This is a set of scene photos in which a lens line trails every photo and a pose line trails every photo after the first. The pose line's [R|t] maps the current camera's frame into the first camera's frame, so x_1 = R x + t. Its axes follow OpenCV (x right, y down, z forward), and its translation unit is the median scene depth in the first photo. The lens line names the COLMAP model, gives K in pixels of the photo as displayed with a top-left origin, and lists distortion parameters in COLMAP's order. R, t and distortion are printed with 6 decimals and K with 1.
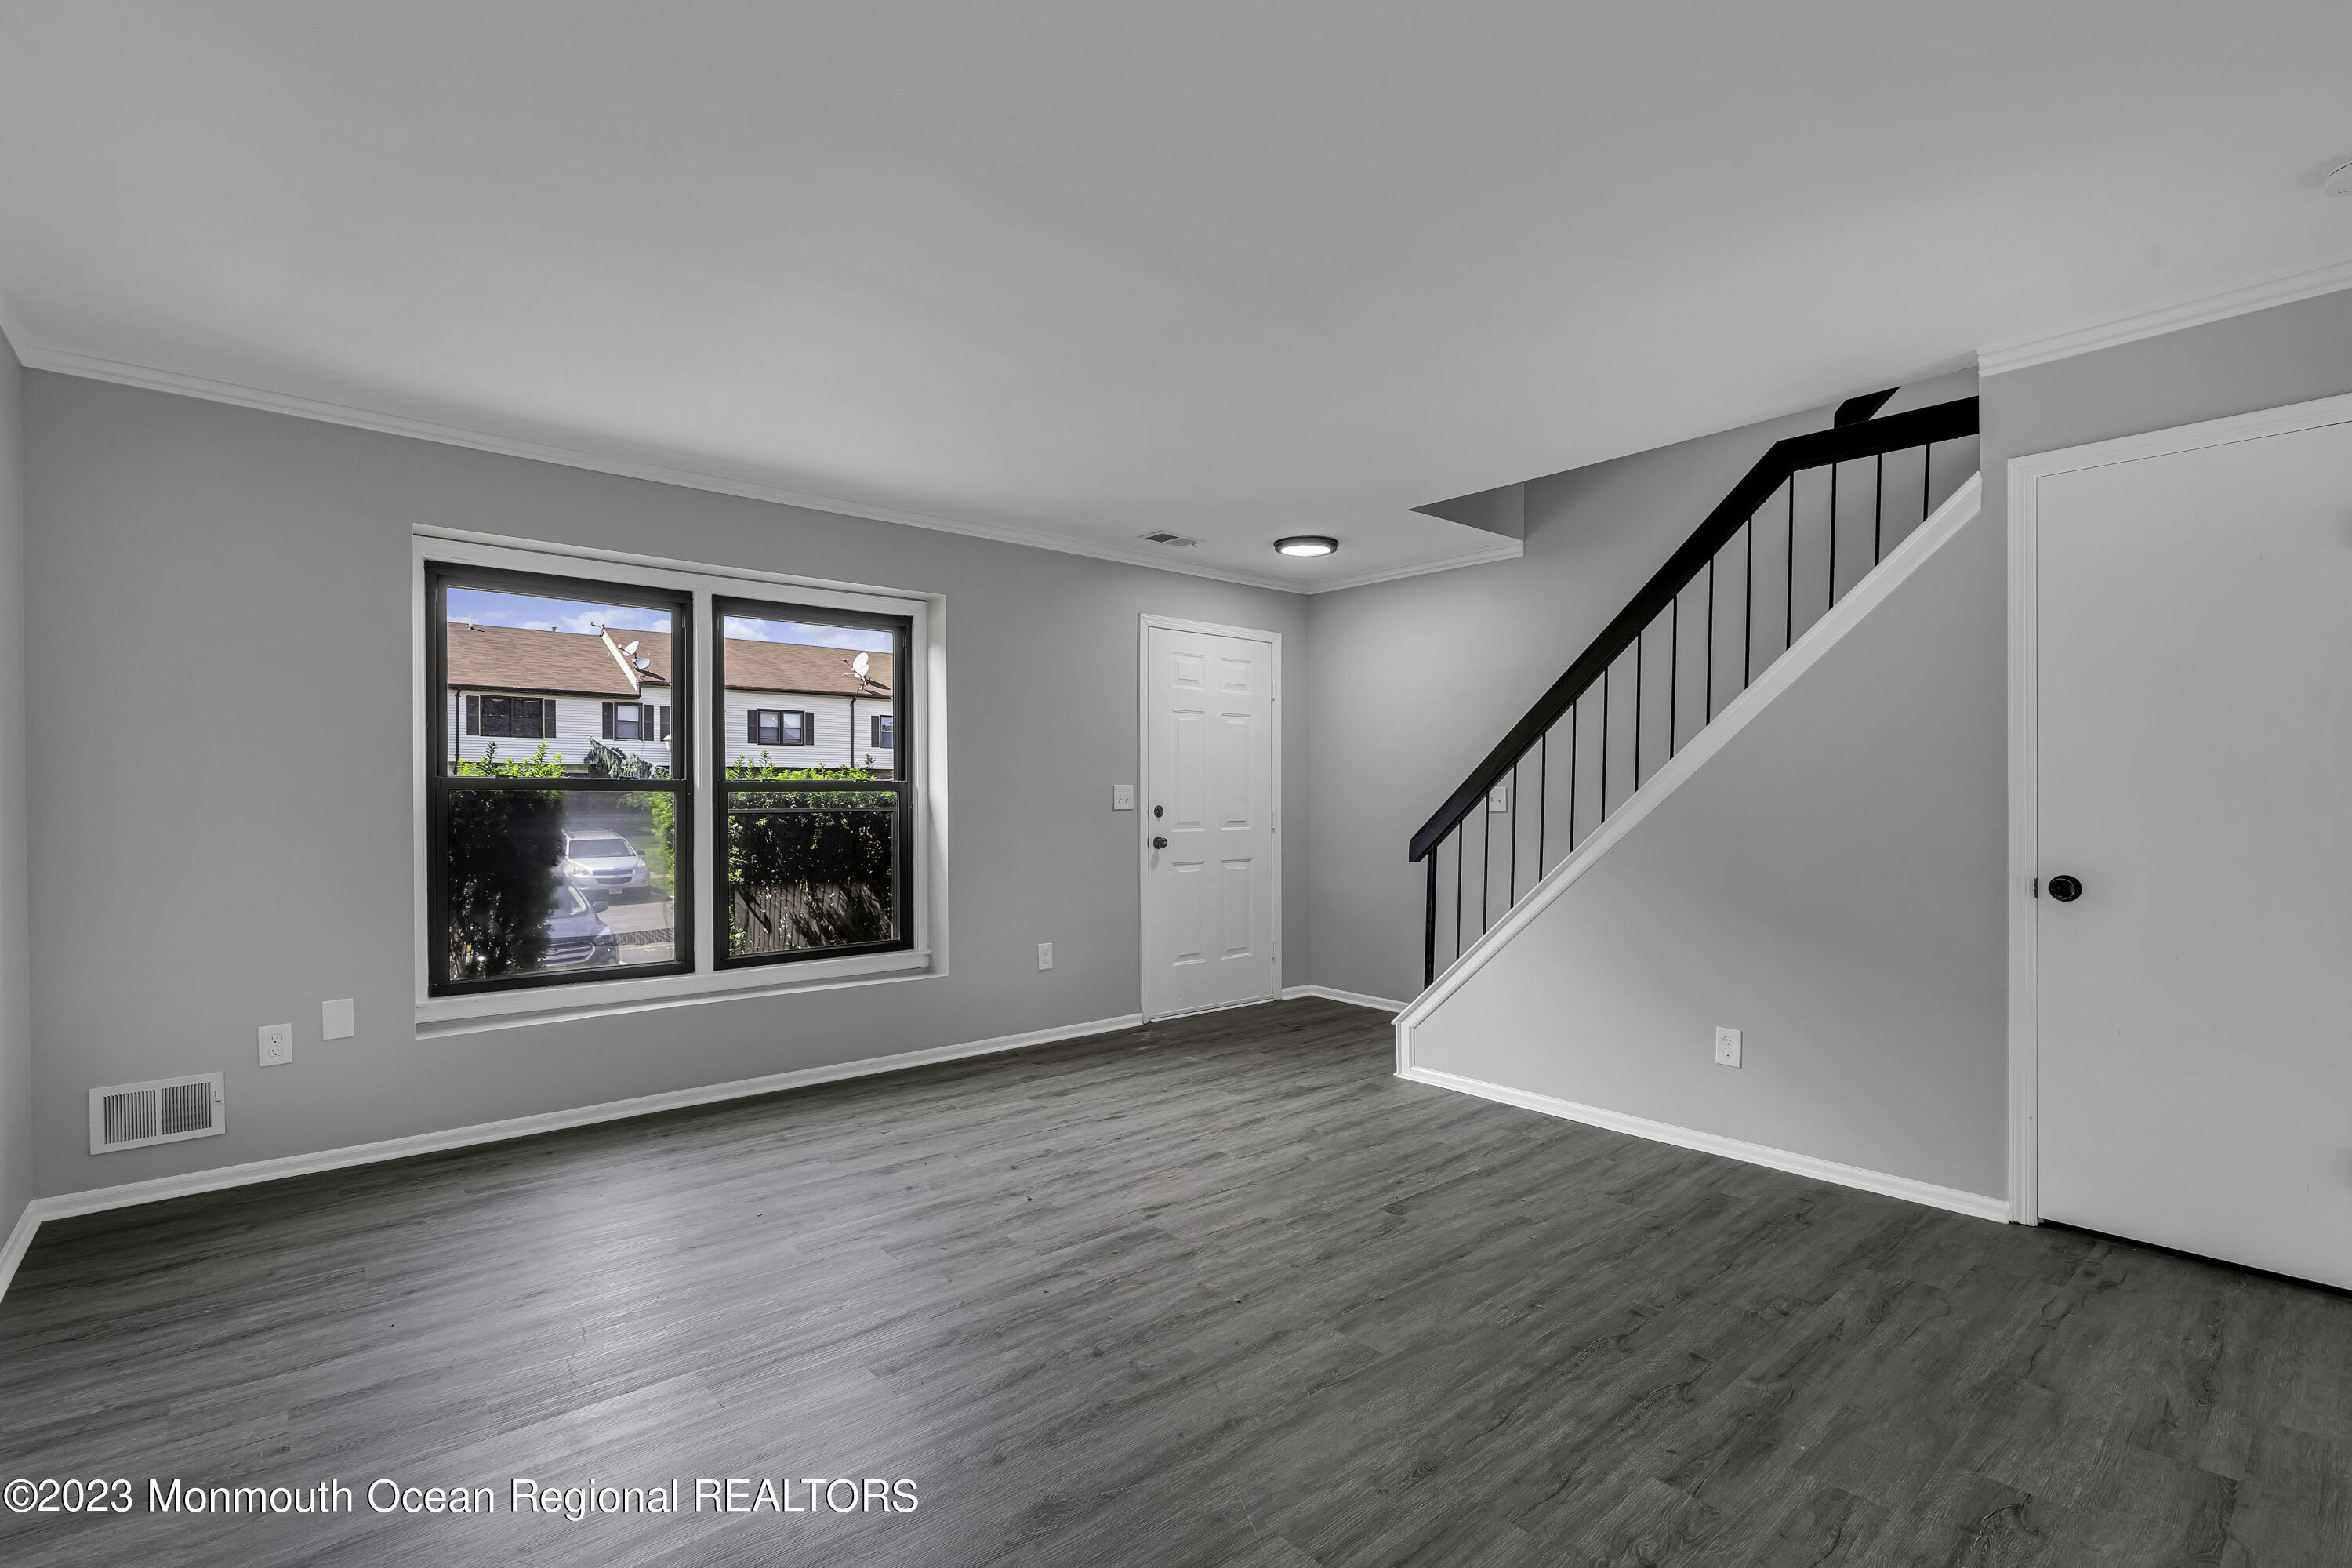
lens RADIAL K [[1076.9, 0, 1176.5], [0, 1076.9, 796.9], [0, 0, 1]] dist [-0.000440, 0.000526]
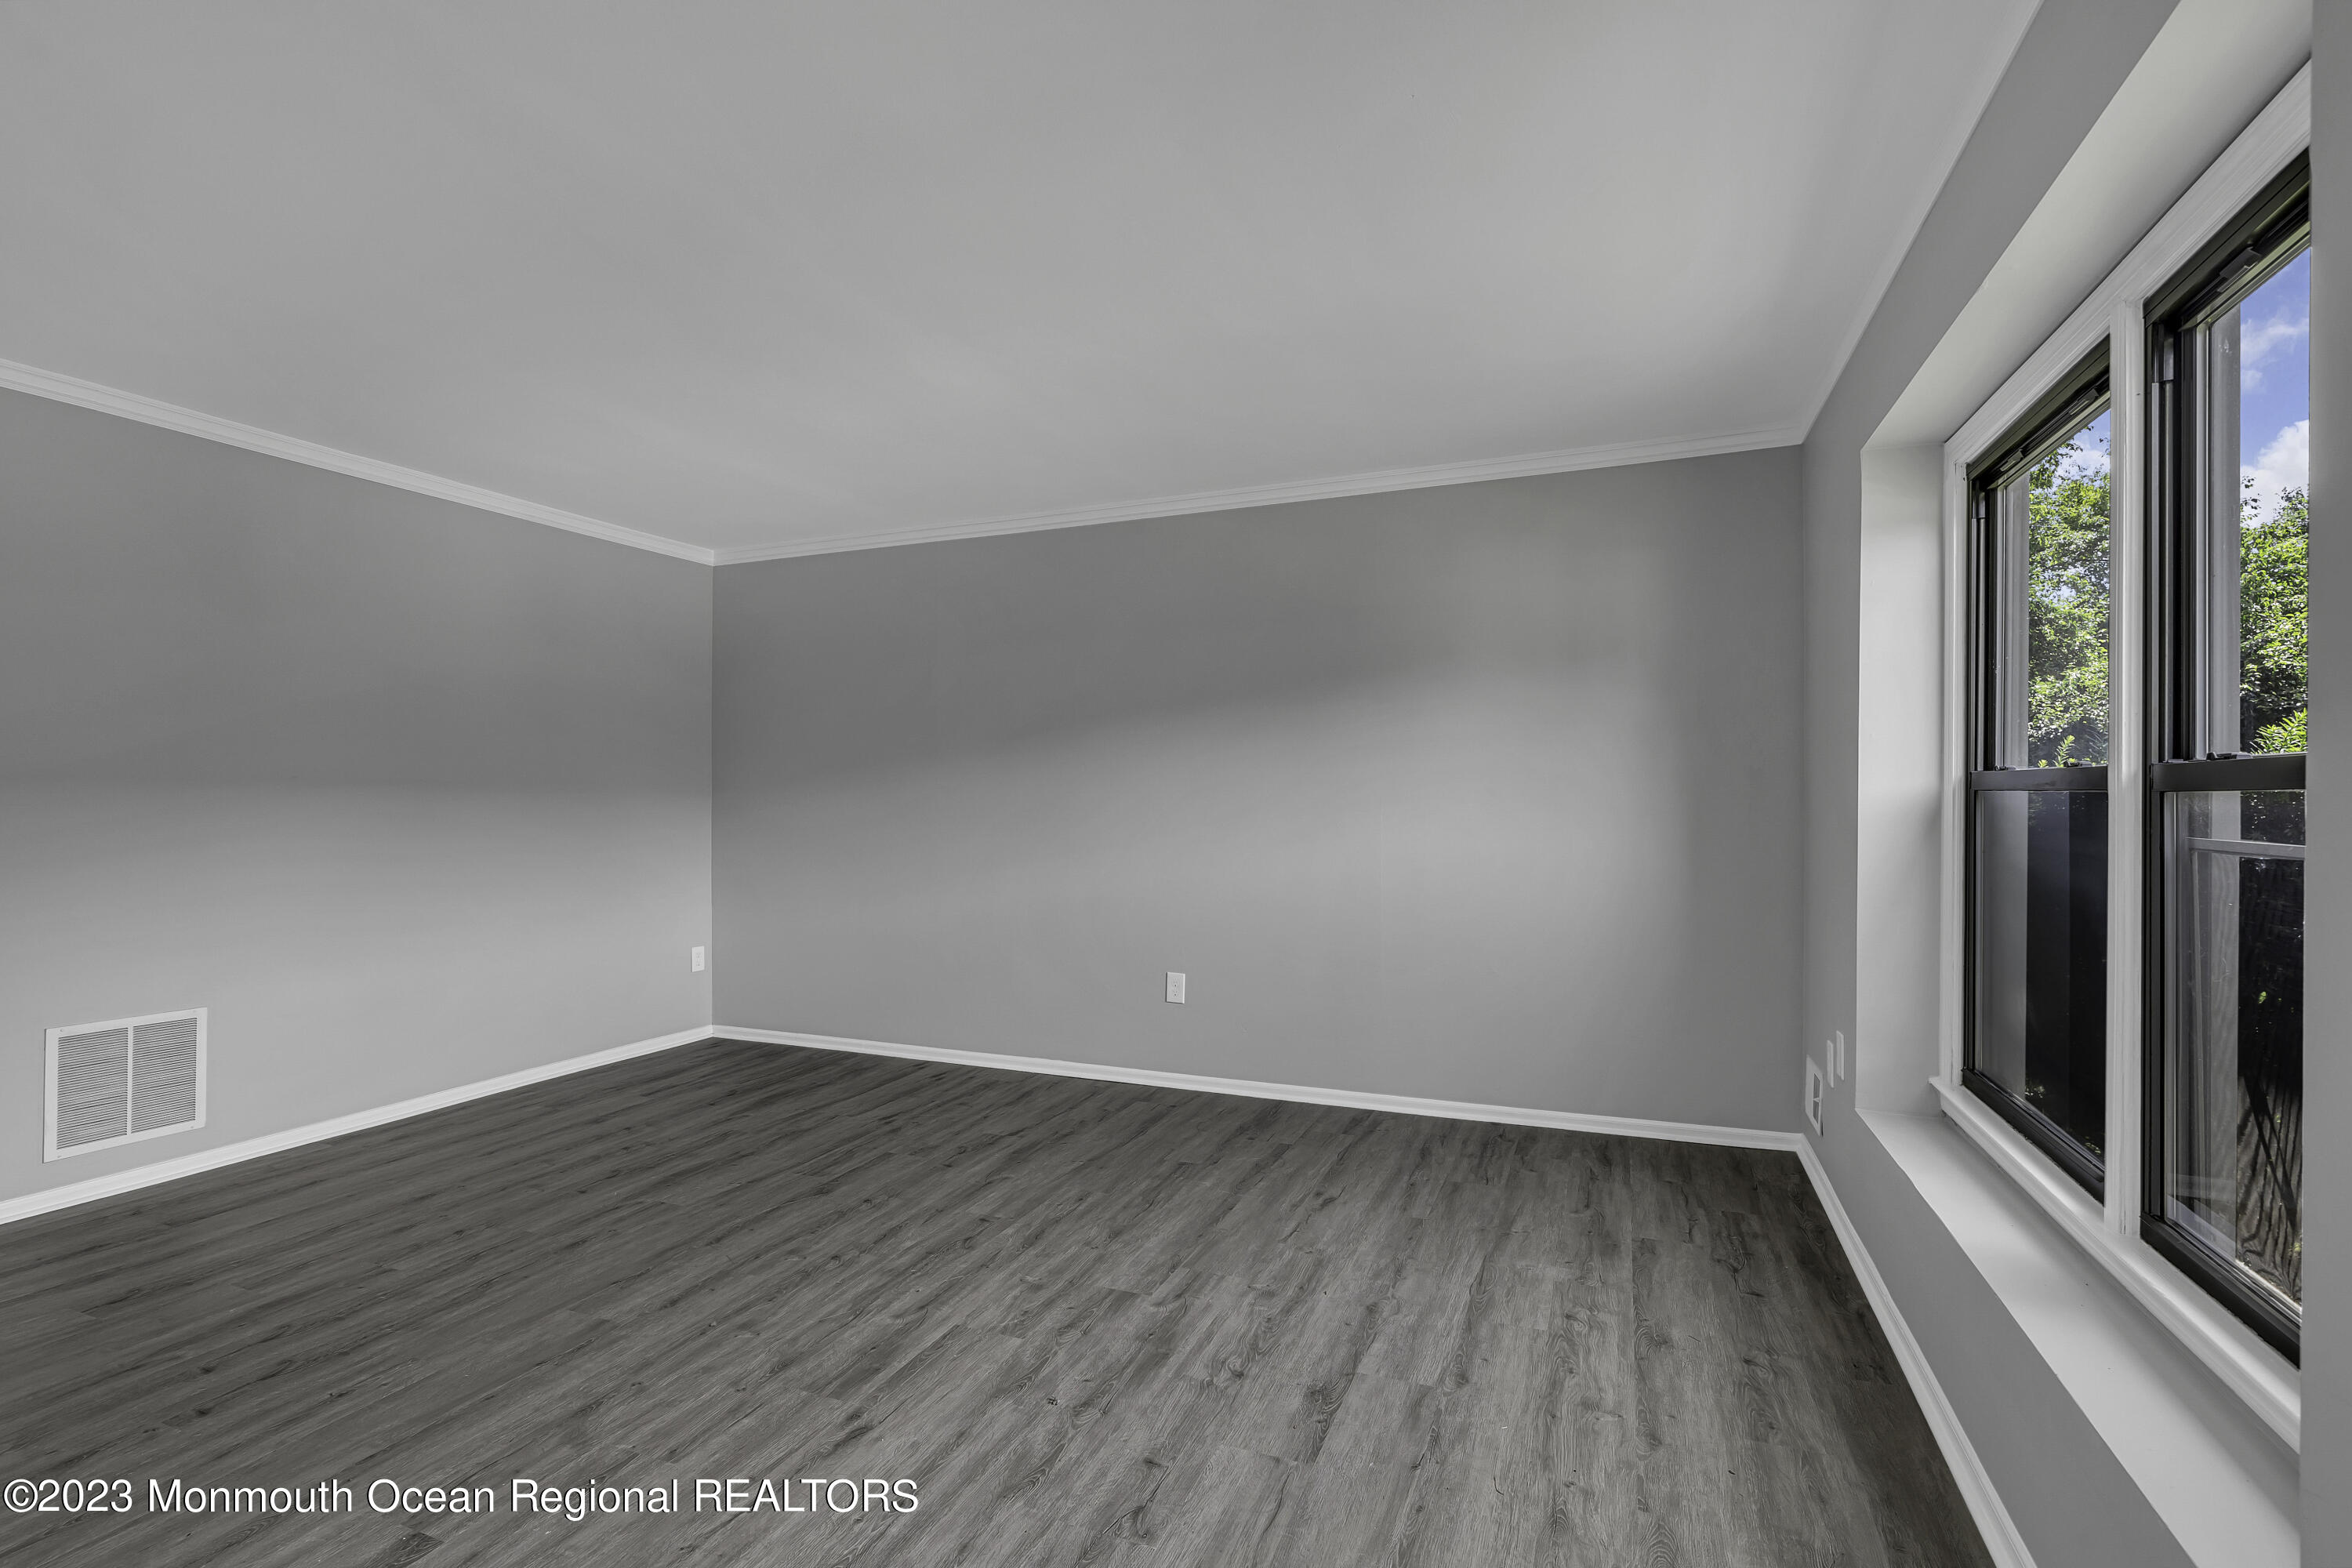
lens RADIAL K [[1076.9, 0, 1175.8], [0, 1076.9, 789.5], [0, 0, 1]] dist [-0.000440, 0.000526]
pose [[-0.889949, 0.000296, -0.456060, 0.122584], [0.002146, 0.999991, -0.003538, -0.007427], [0.456055, -0.004127, -0.889942, 1.972608]]
